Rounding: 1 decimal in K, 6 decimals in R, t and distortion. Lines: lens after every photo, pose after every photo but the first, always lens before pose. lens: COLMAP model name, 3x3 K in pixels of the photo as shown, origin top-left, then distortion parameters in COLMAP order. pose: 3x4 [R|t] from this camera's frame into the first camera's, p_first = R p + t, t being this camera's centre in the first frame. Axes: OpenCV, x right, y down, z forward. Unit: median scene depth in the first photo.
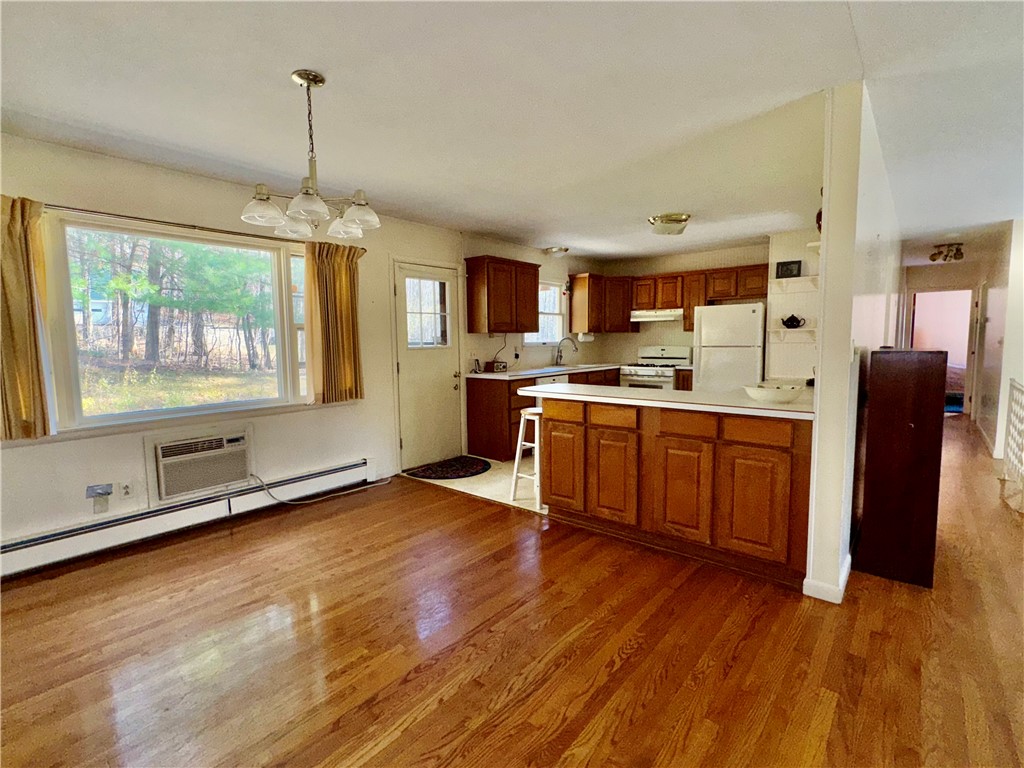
lens RADIAL K [[485.9, 0, 515.2], [0, 485.9, 384.5], [0, 0, 1]] dist [-0.009334, 0.000238]
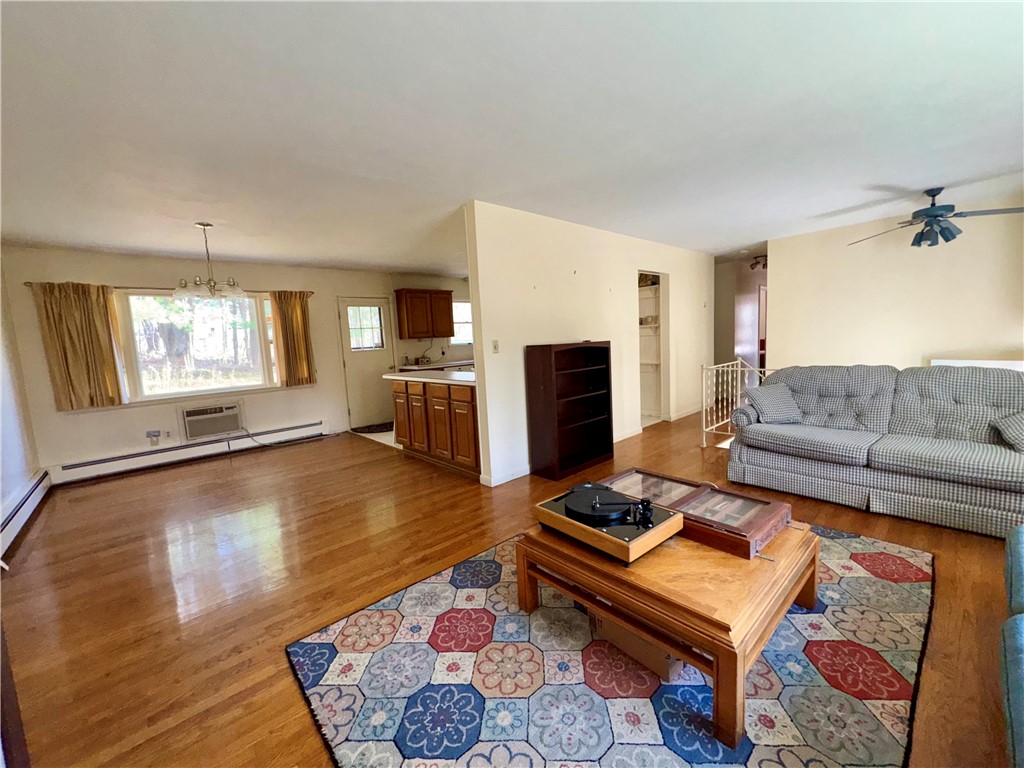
lens RADIAL K [[408.9, 0, 513.0], [0, 408.9, 383.5], [0, 0, 1]] dist [-0.001517, -0.000324]
pose [[0.990497, -0.025600, -0.135131, 0.406007], [0.028184, 0.999454, 0.017245, 0.018330], [0.134616, -0.020890, 0.990678, -0.210294]]
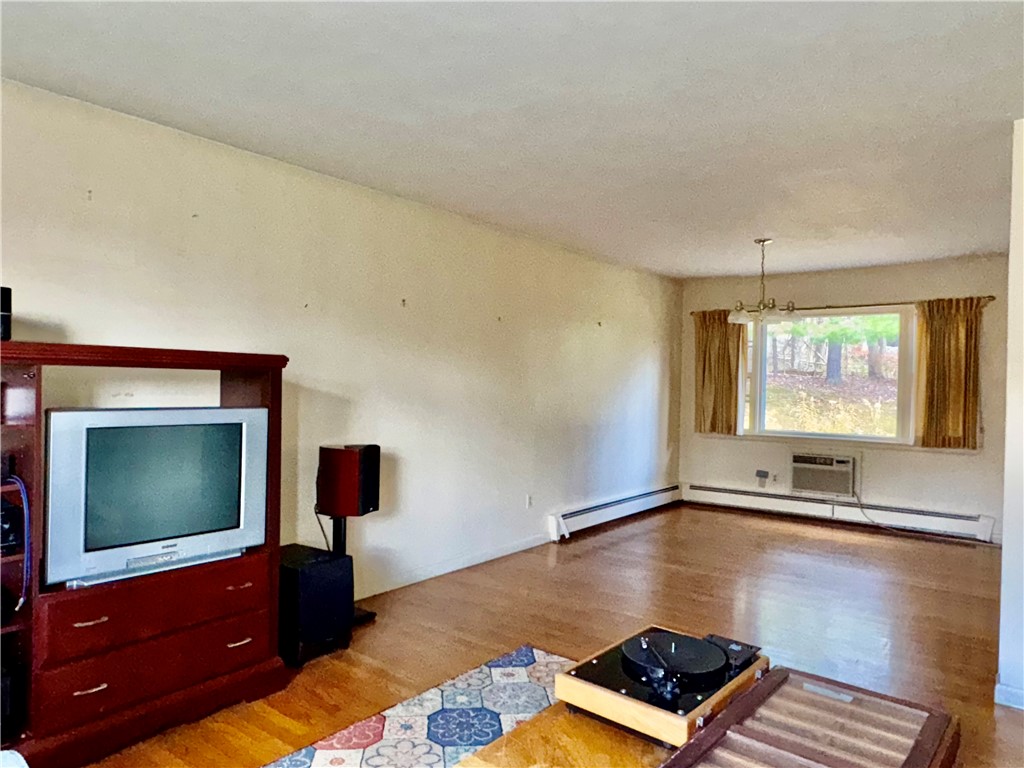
lens RADIAL K [[678.6, 0, 510.8], [0, 678.6, 385.4], [0, 0, 1]] dist [0.004415, 0.000489]
pose [[0.030592, 0.019873, -0.999334, 0.774582], [-0.112632, 0.993503, 0.016309, -0.012647], [0.993166, 0.112058, 0.032632, 0.015860]]
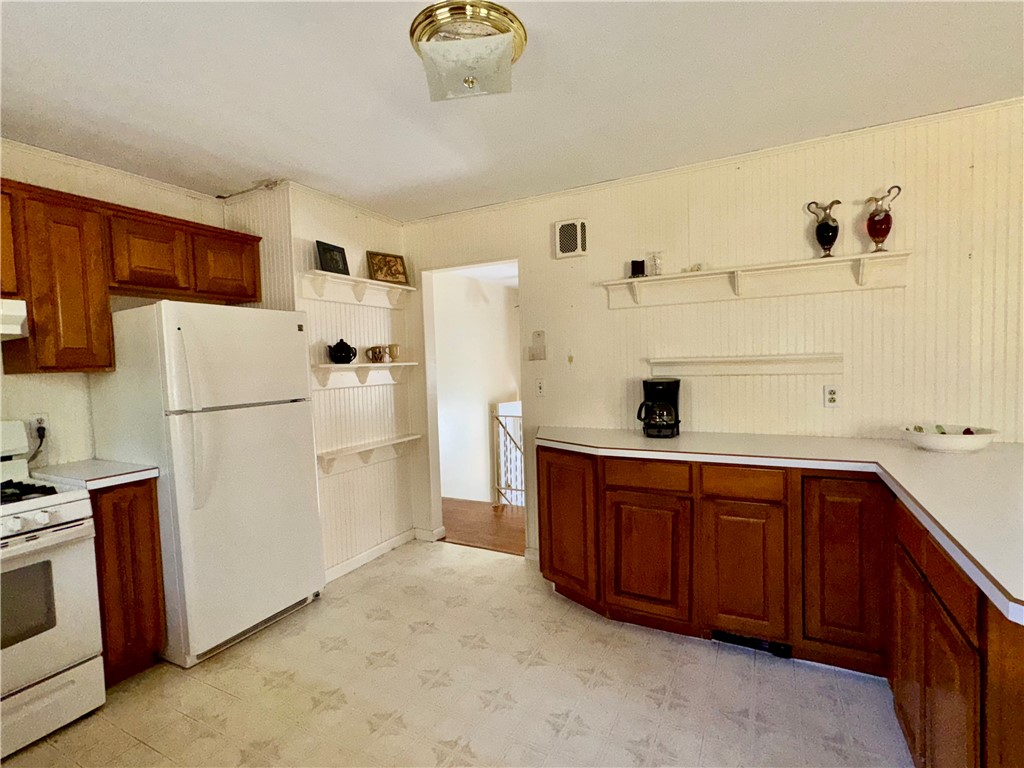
lens RADIAL K [[485.9, 0, 510.7], [0, 485.9, 385.6], [0, 0, 1]] dist [-0.009334, 0.000238]
pose [[-0.205974, -0.030655, 0.978077, -0.029256], [0.121448, 0.990981, 0.056636, -0.095077], [-0.970992, 0.130451, -0.200394, 0.894046]]
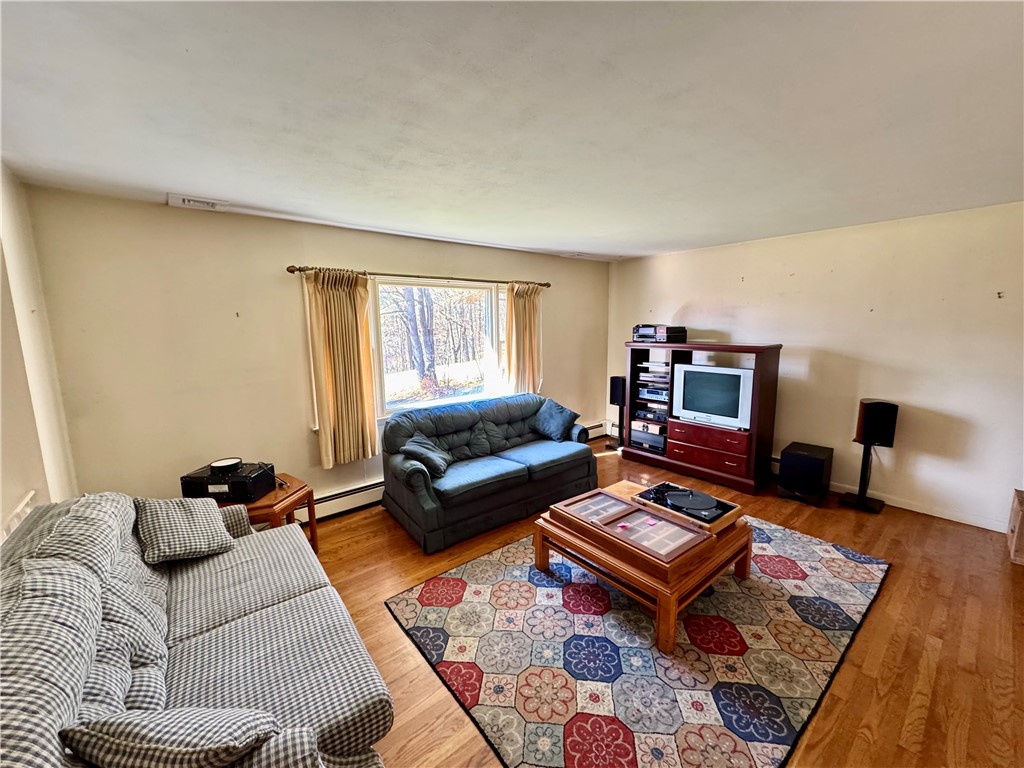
lens RADIAL K [[408.9, 0, 513.1], [0, 408.9, 385.4], [0, 0, 1]] dist [-0.001517, -0.000324]
pose [[-0.981568, -0.006383, 0.191005, 0.533377], [0.038070, 0.972880, 0.228154, -0.110492], [-0.187282, 0.231221, -0.954706, 0.570516]]
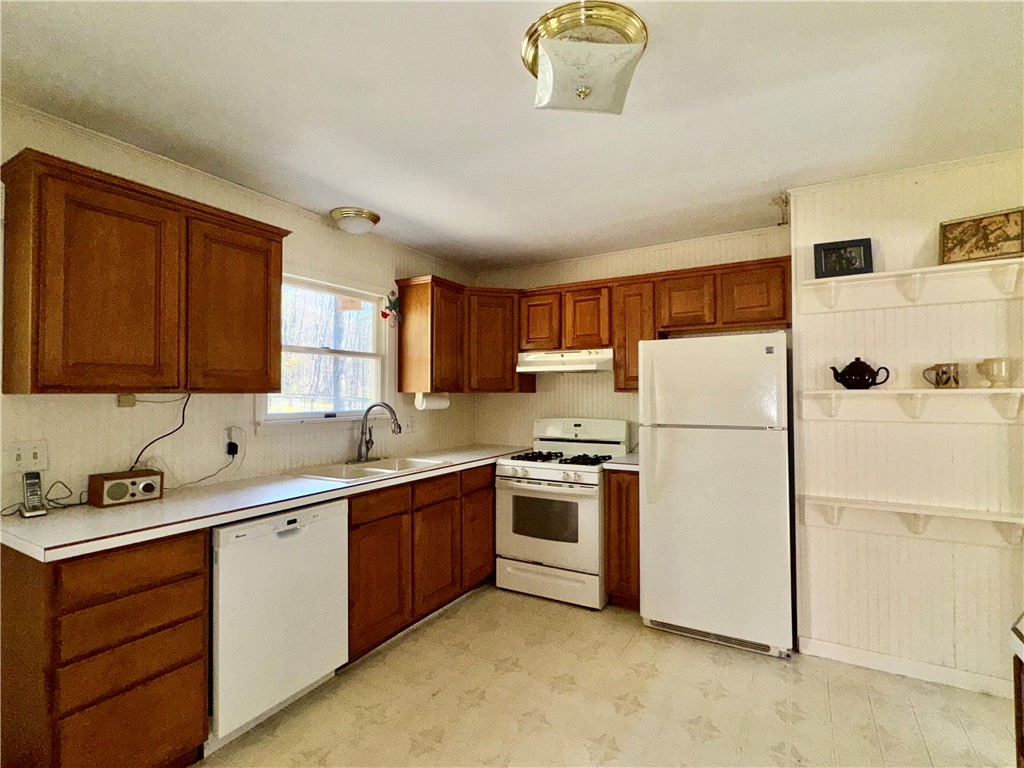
lens RADIAL K [[485.9, 0, 516.4], [0, 485.9, 385.6], [0, 0, 1]] dist [-0.009334, 0.000238]
pose [[0.986029, 0.010742, 0.166228, 0.185056], [0.007877, 0.993795, -0.110944, -0.069983], [-0.166388, 0.110703, 0.979826, 0.598908]]
